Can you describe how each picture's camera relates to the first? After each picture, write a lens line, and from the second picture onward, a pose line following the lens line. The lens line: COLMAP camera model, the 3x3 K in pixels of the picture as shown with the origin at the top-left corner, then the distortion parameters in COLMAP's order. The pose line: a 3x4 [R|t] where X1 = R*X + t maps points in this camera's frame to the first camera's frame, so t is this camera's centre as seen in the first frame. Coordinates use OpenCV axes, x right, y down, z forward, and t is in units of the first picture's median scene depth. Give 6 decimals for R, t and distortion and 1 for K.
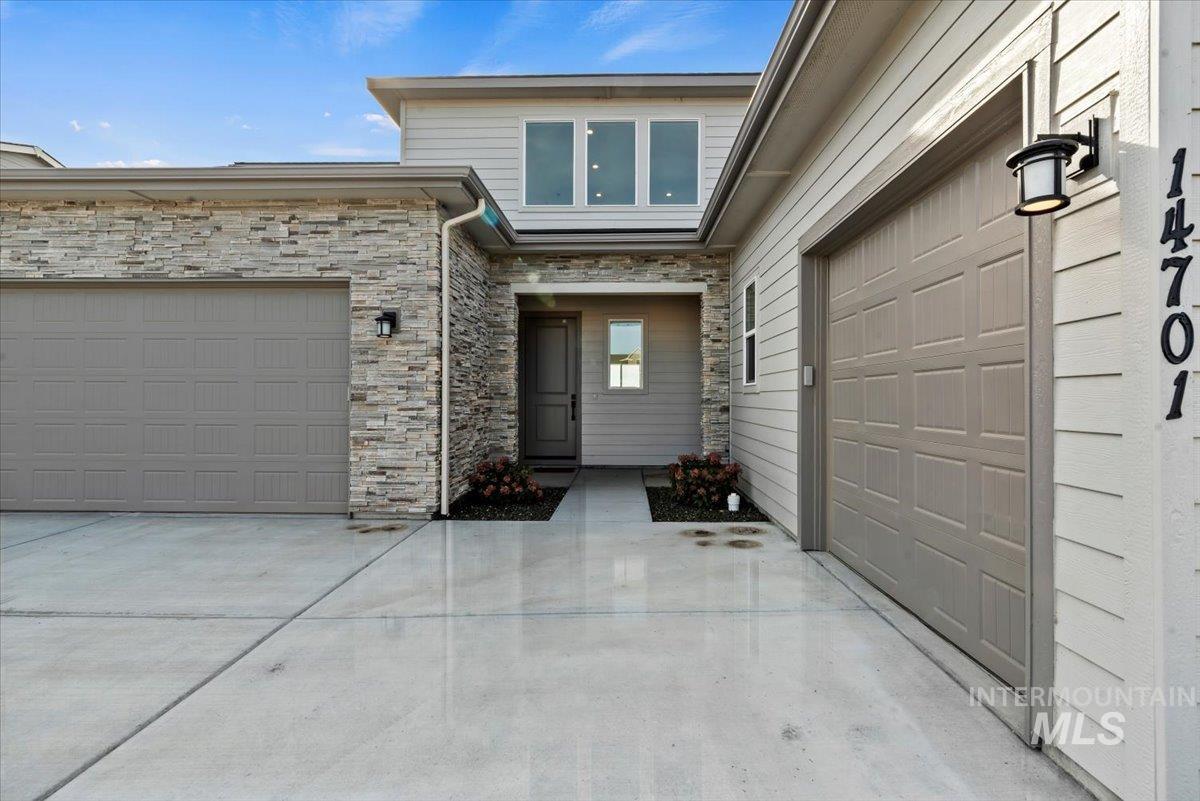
lens RADIAL K [[528.4, 0, 606.9], [0, 528.4, 393.8], [0, 0, 1]] dist [-0.000427, -0.000123]
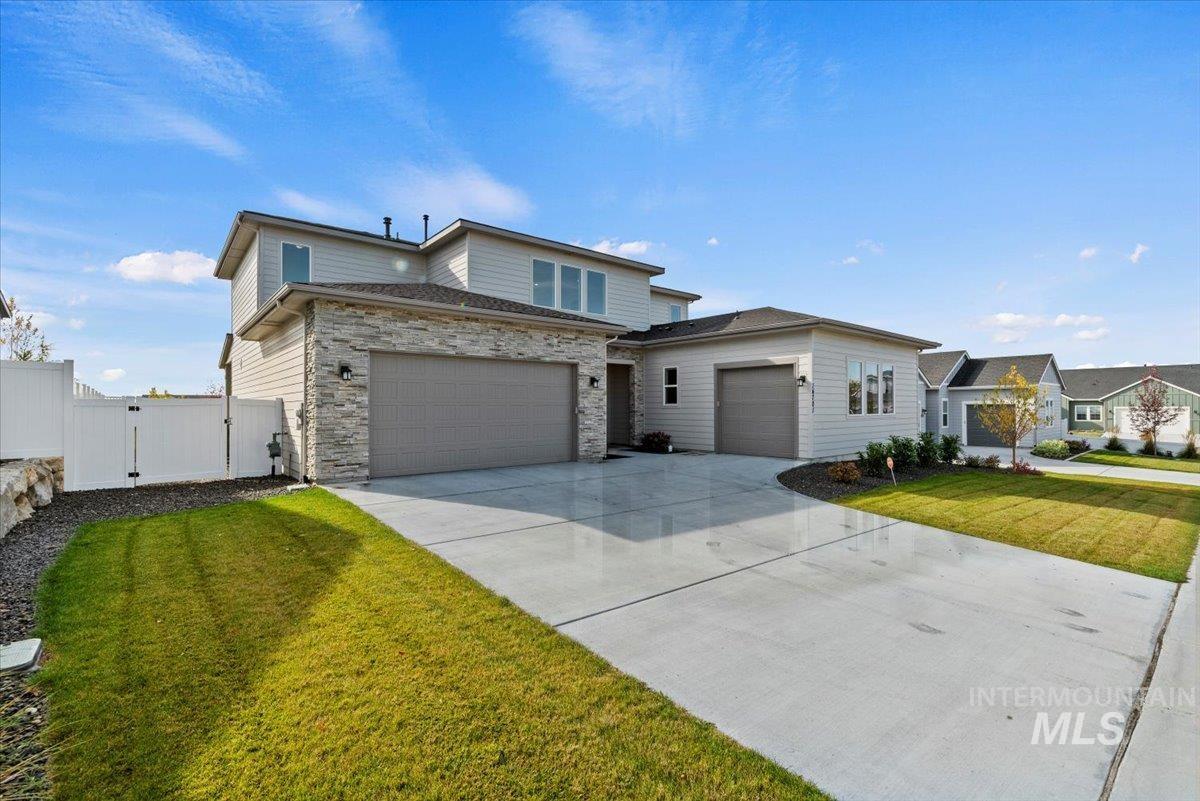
lens RADIAL K [[525.1, 0, 611.3], [0, 525.1, 405.8], [0, 0, 1]] dist [-0.000769, -0.000162]
pose [[0.741740, -0.005870, 0.670662, -1.988613], [0.002979, 0.999981, 0.005457, -0.033213], [-0.670681, -0.002050, 0.741743, -0.889331]]
